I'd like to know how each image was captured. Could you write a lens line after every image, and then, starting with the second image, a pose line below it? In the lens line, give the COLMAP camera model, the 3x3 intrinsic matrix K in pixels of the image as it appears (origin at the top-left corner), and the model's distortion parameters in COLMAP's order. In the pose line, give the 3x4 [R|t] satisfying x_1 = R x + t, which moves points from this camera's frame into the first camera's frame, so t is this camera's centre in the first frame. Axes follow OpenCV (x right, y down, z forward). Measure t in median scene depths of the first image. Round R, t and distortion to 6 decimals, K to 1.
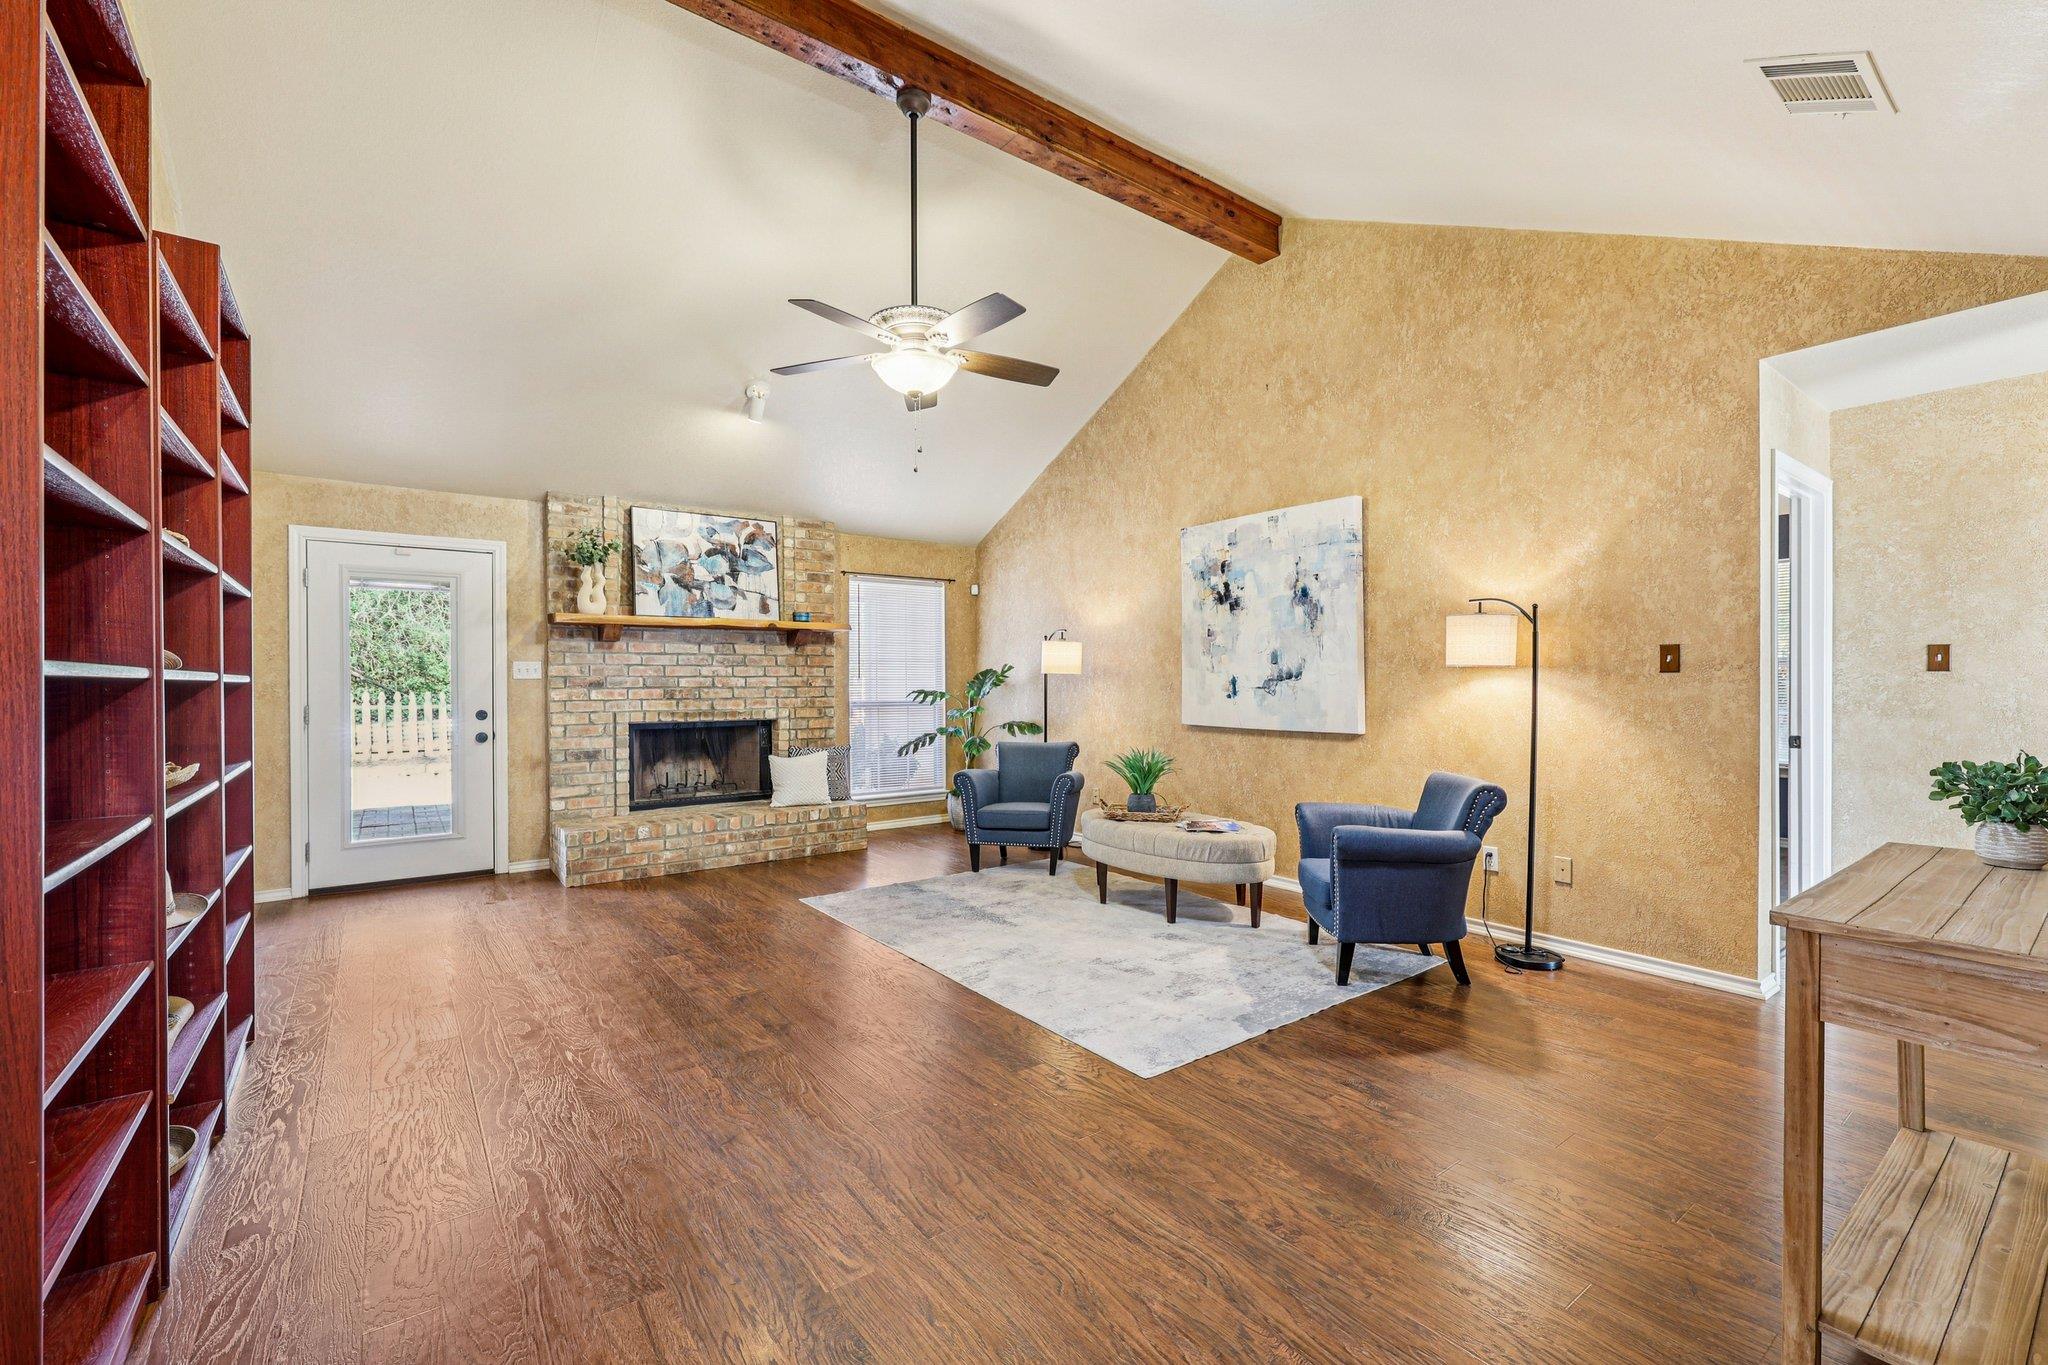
lens RADIAL K [[862.1, 0, 1027.3], [0, 862.1, 683.4], [0, 0, 1]] dist [-0.004746, 0.002659]
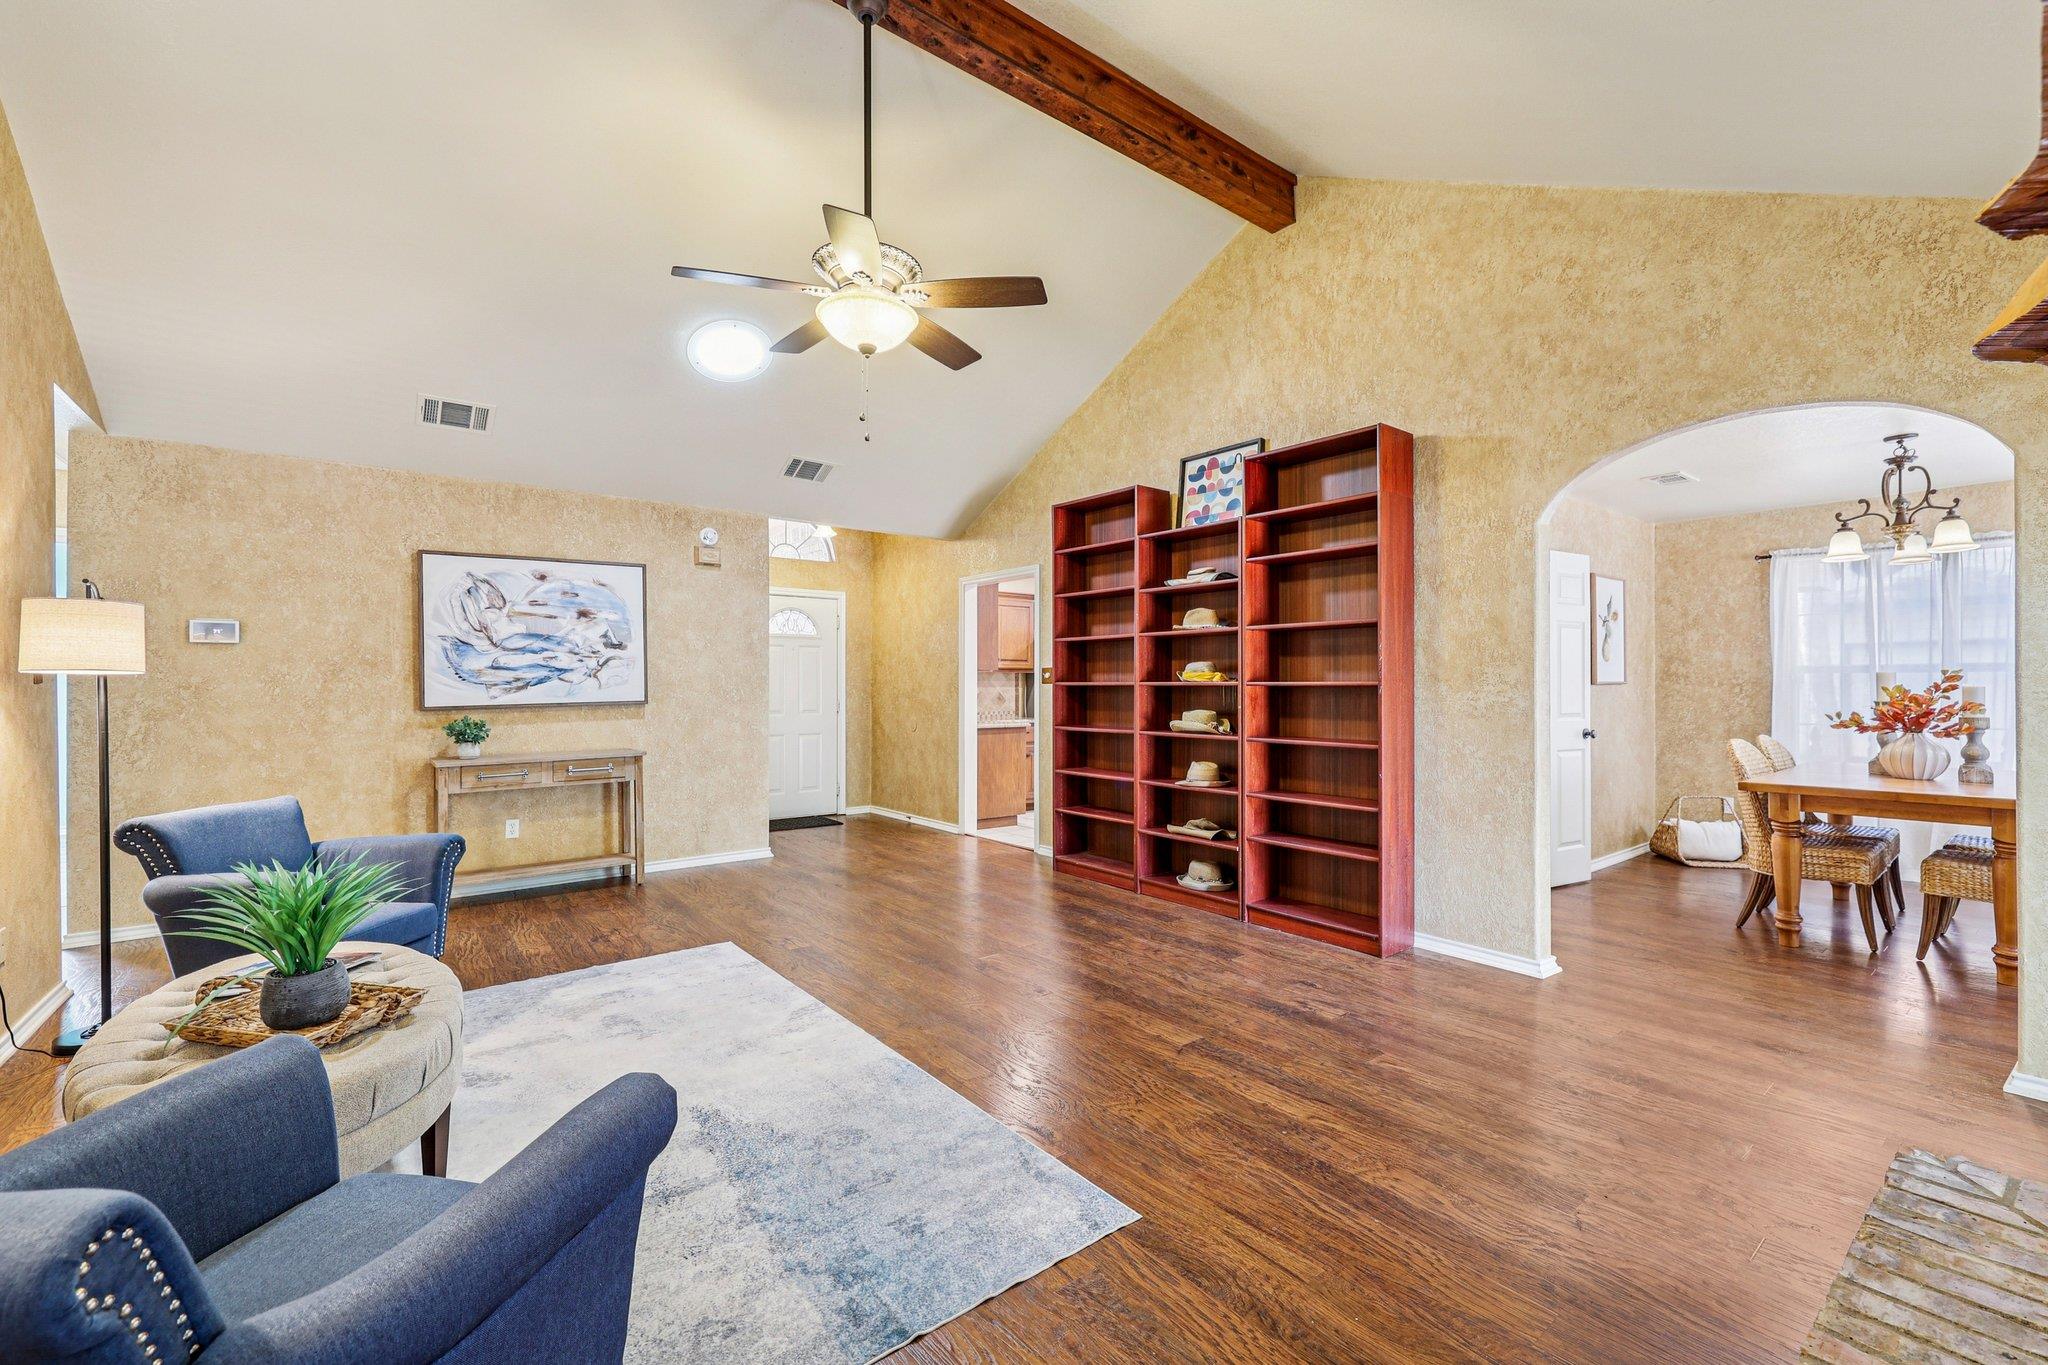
lens RADIAL K [[862.1, 0, 1026.8], [0, 862.1, 685.7], [0, 0, 1]] dist [-0.004746, 0.002659]
pose [[-0.999706, 0.005891, -0.023507, -0.183203], [0.005808, 0.999977, 0.003575, -0.005399], [0.023527, 0.003438, -0.999717, 1.281192]]
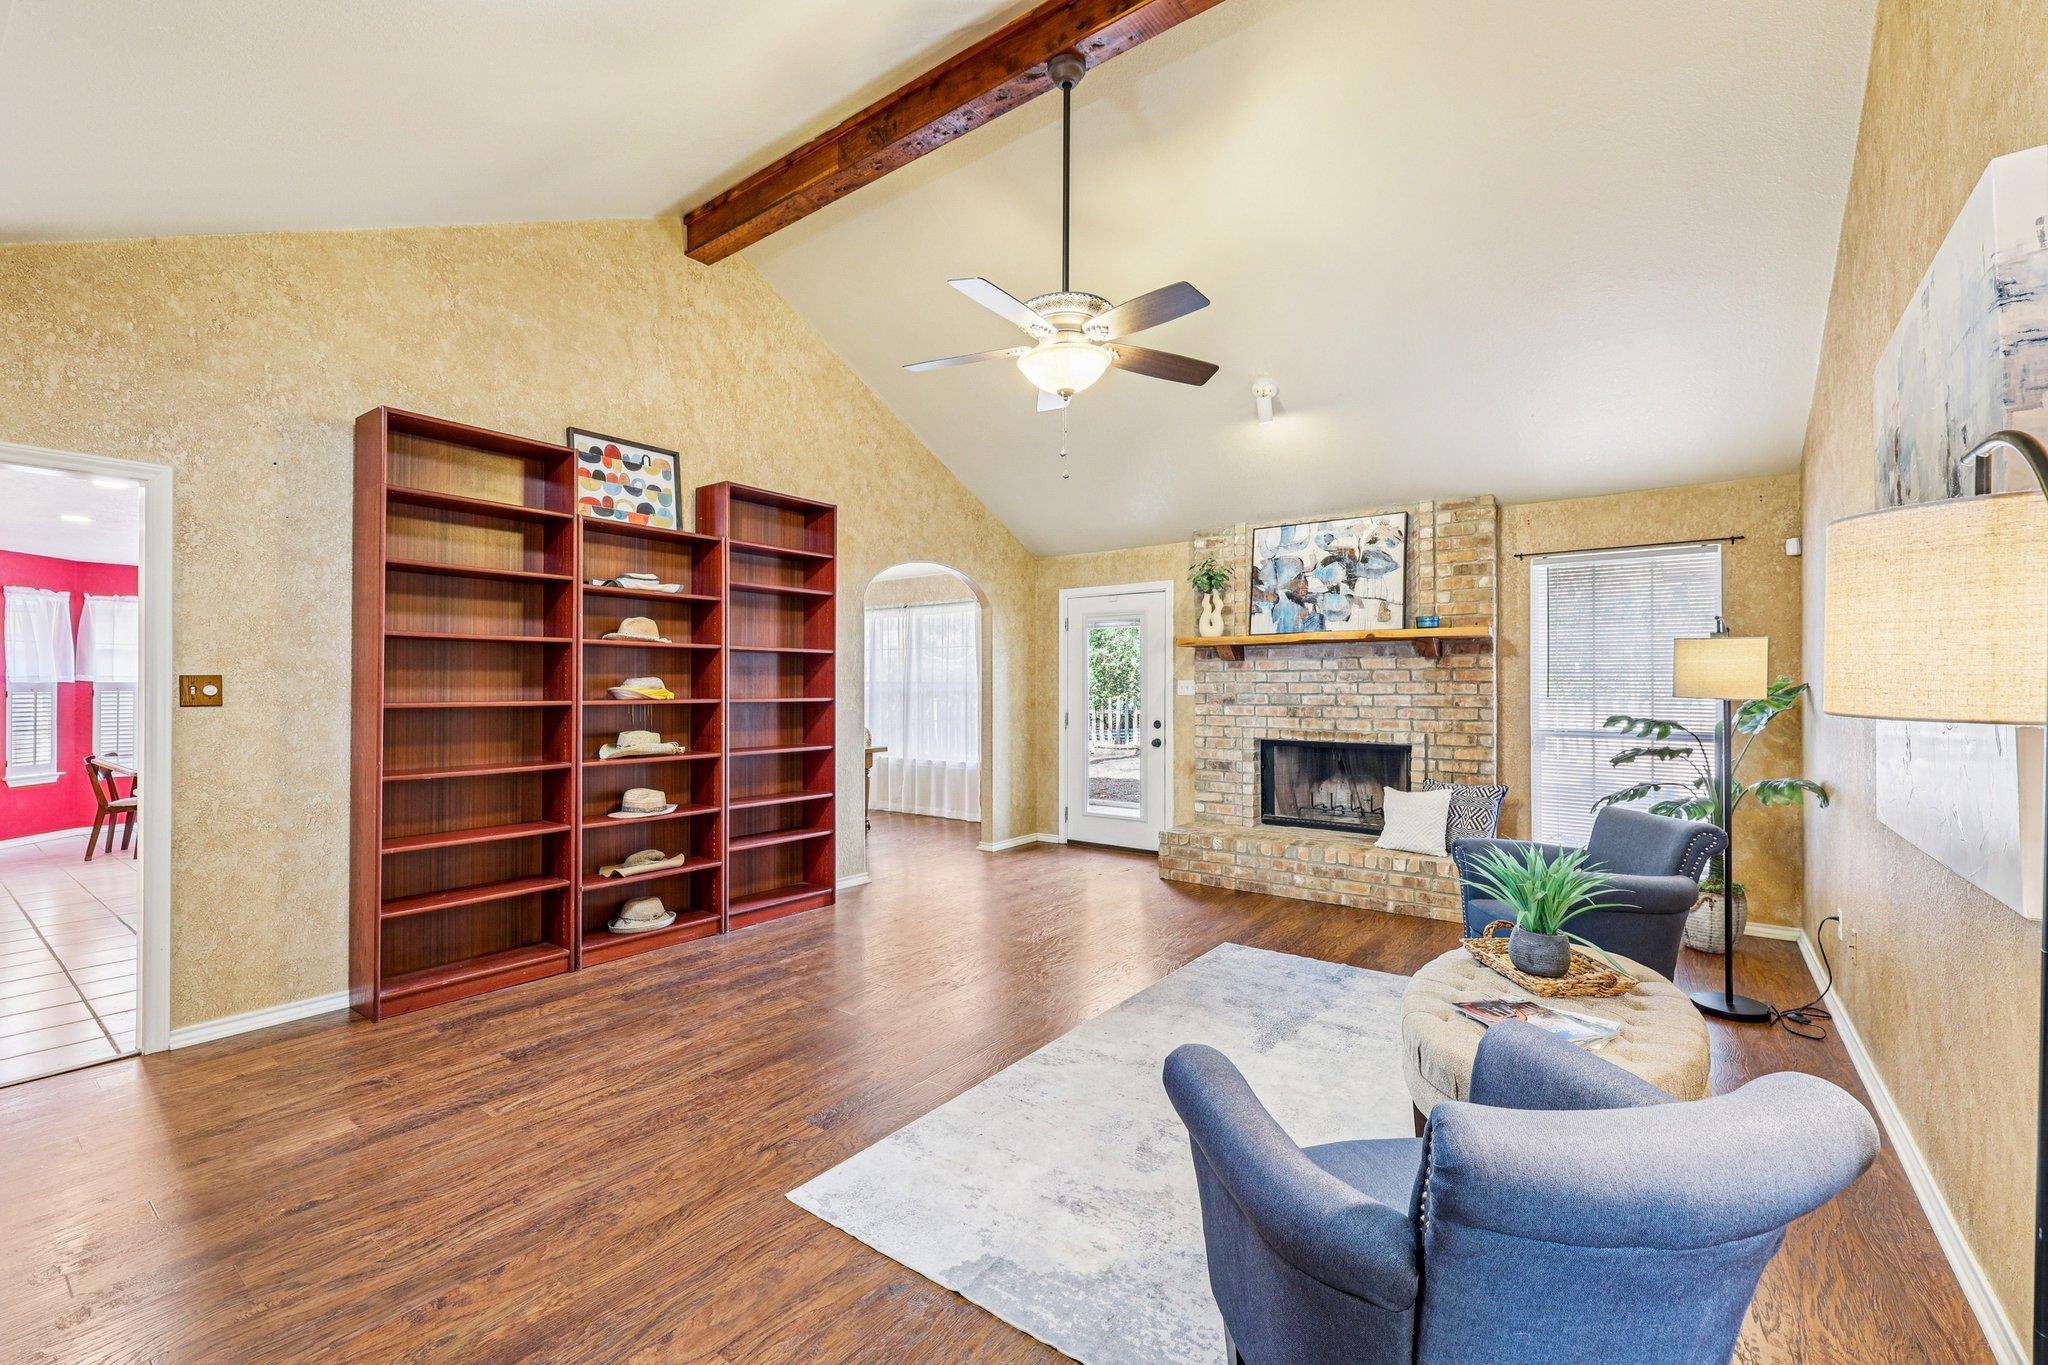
lens RADIAL K [[862.1, 0, 1028.2], [0, 862.1, 683.5], [0, 0, 1]] dist [-0.004746, 0.002659]
pose [[0.280822, 0.001365, -0.959759, 0.502357], [-0.003130, 0.999995, 0.000507, -0.021859], [0.959755, 0.002862, 0.280825, 0.491529]]
